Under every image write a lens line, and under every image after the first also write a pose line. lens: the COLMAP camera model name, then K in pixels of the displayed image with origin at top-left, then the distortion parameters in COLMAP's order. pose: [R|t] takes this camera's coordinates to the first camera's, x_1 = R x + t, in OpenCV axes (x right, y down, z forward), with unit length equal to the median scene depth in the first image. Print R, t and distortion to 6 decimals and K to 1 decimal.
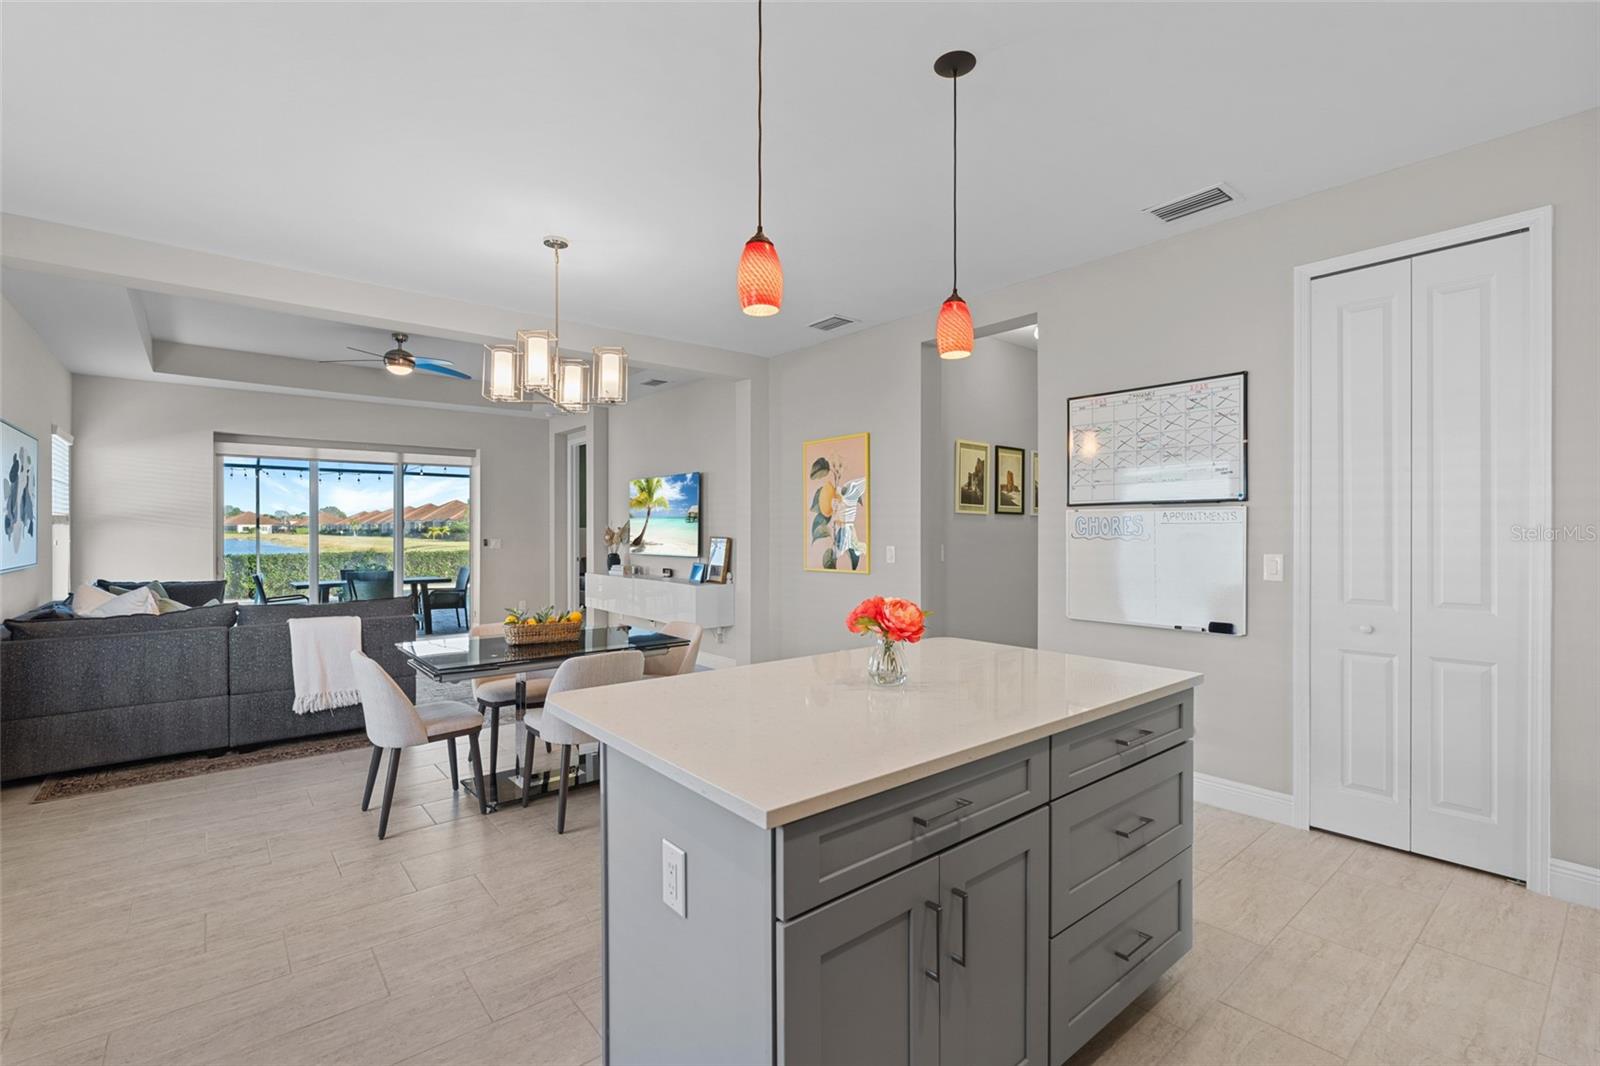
lens RADIAL K [[717.1, 0, 801.0], [0, 717.1, 530.5], [0, 0, 1]] dist [-0.005813, -0.000280]
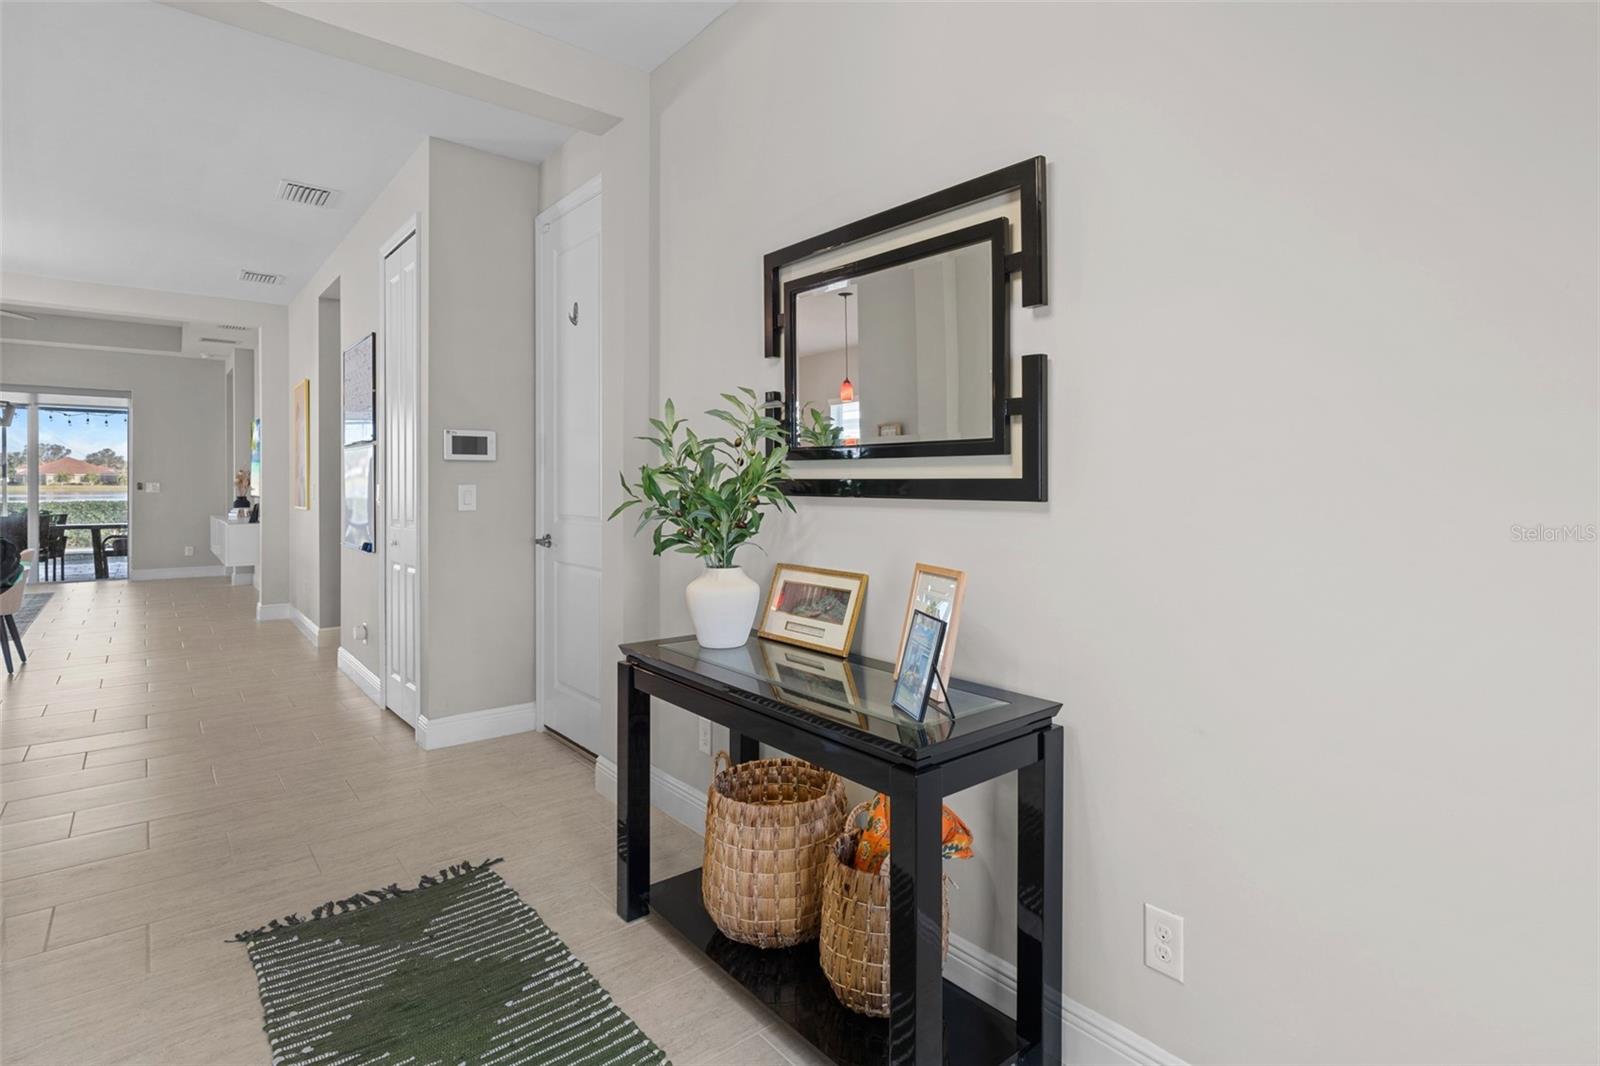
lens RADIAL K [[809.2, 0, 890.9], [0, 809.2, 487.0], [0, 0, 1]] dist [-0.001766, -0.000253]
pose [[0.998652, 0.001303, 0.051892, 0.723086], [-0.001552, 0.999987, 0.004757, 0.015370], [-0.051885, -0.004831, 0.998641, -0.207563]]
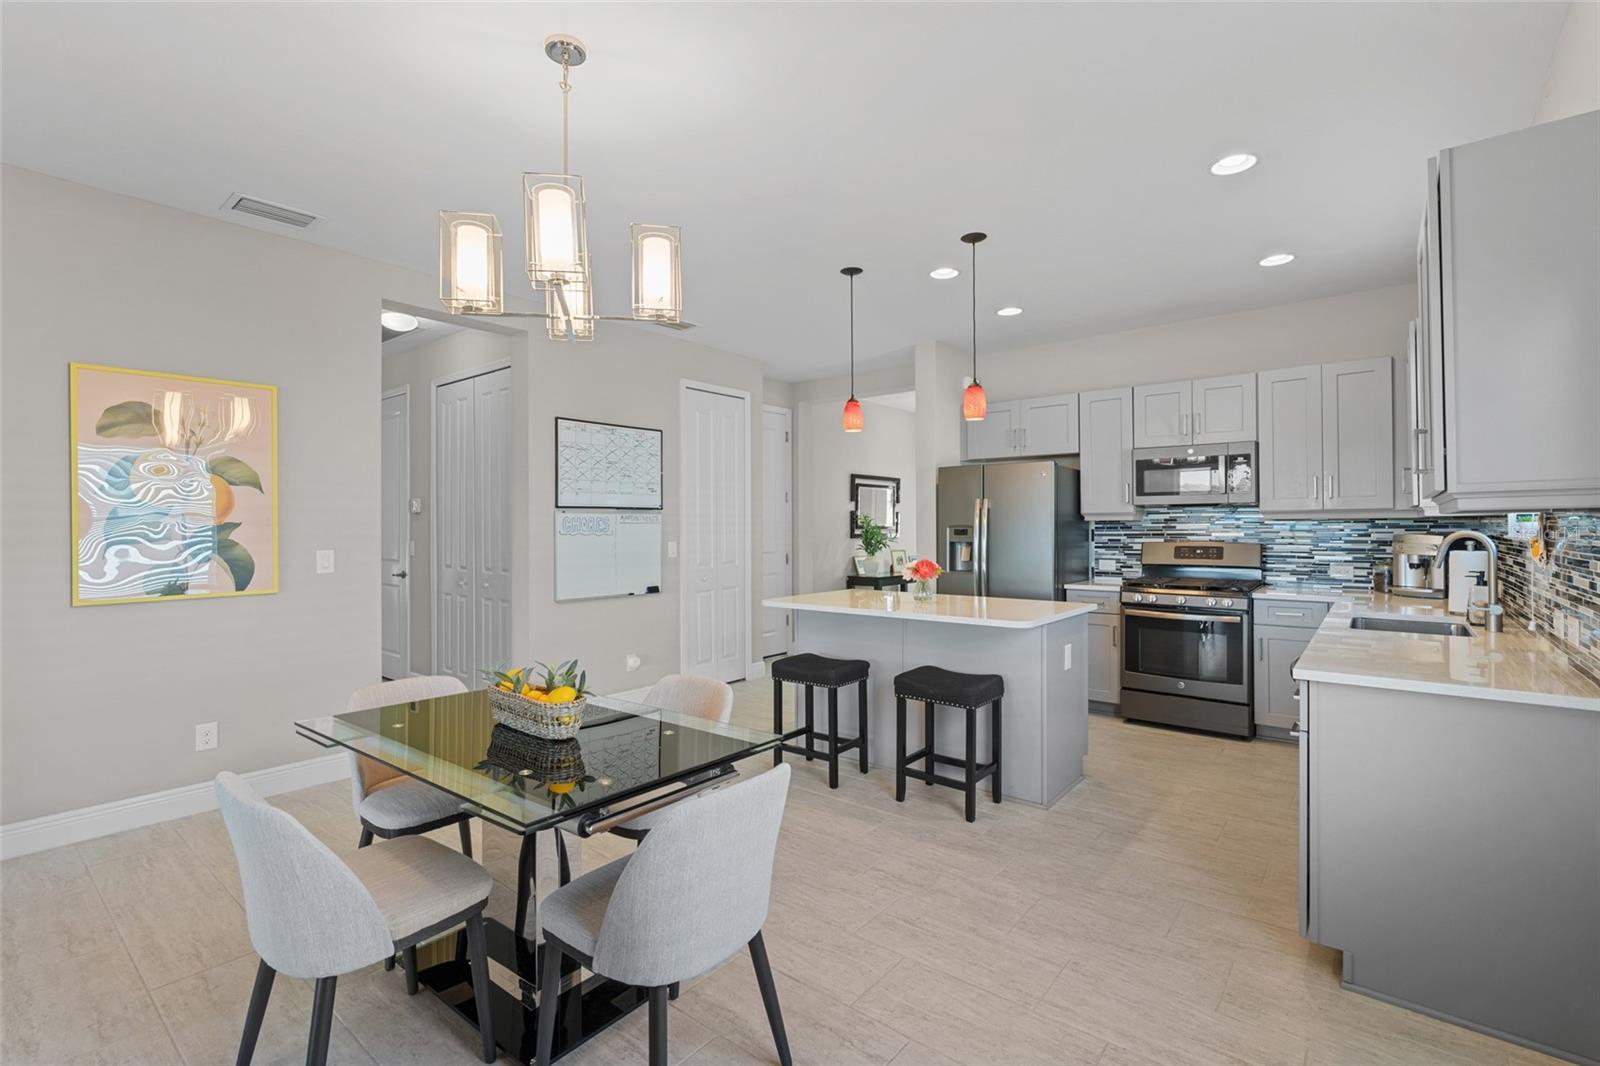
lens RADIAL K [[727.6, 0, 800.1], [0, 727.6, 526.8], [0, 0, 1]] dist [-0.003947, -0.000644]
pose [[-0.193920, 0.001081, 0.981017, -0.540881], [0.004765, 0.999989, -0.000160, -0.000375], [-0.981006, 0.004644, -0.193923, 0.514210]]
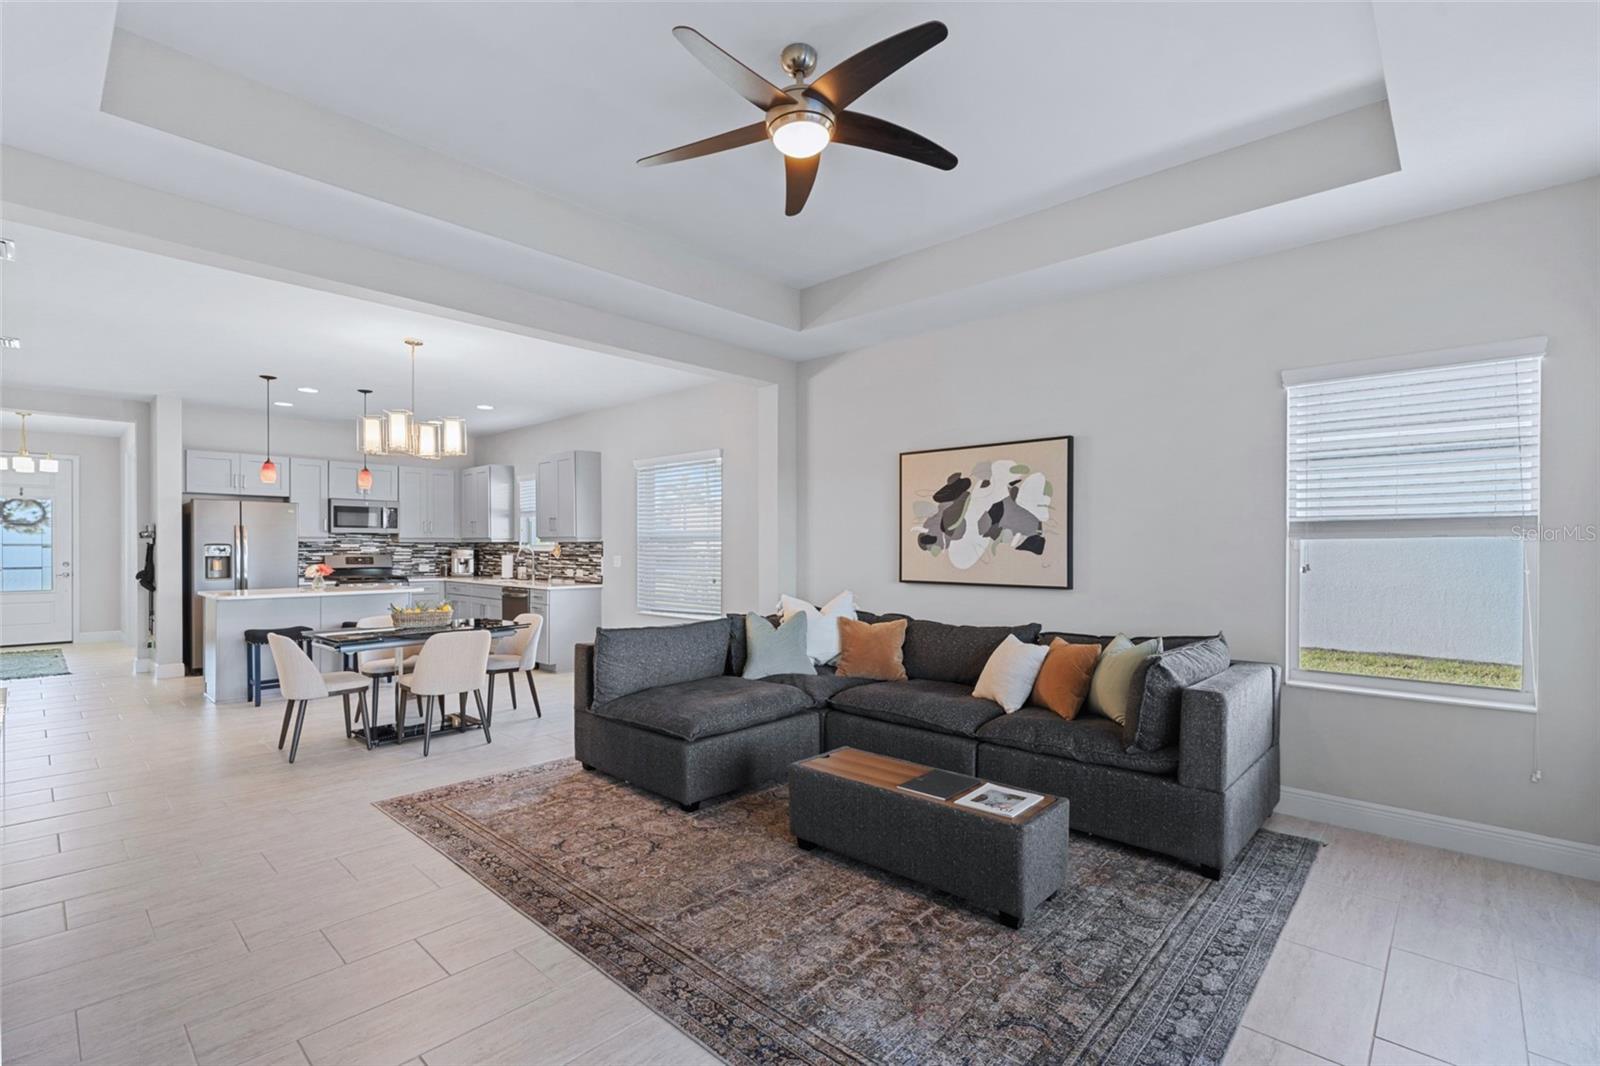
lens RADIAL K [[724.1, 0, 795.6], [0, 724.1, 553.8], [0, 0, 1]] dist [-0.010824, -0.000183]
pose [[-0.992142, -0.000052, -0.125116, -0.504344], [-0.001522, 0.999931, 0.011655, -0.000747], [0.125107, 0.011753, -0.992074, 1.385795]]
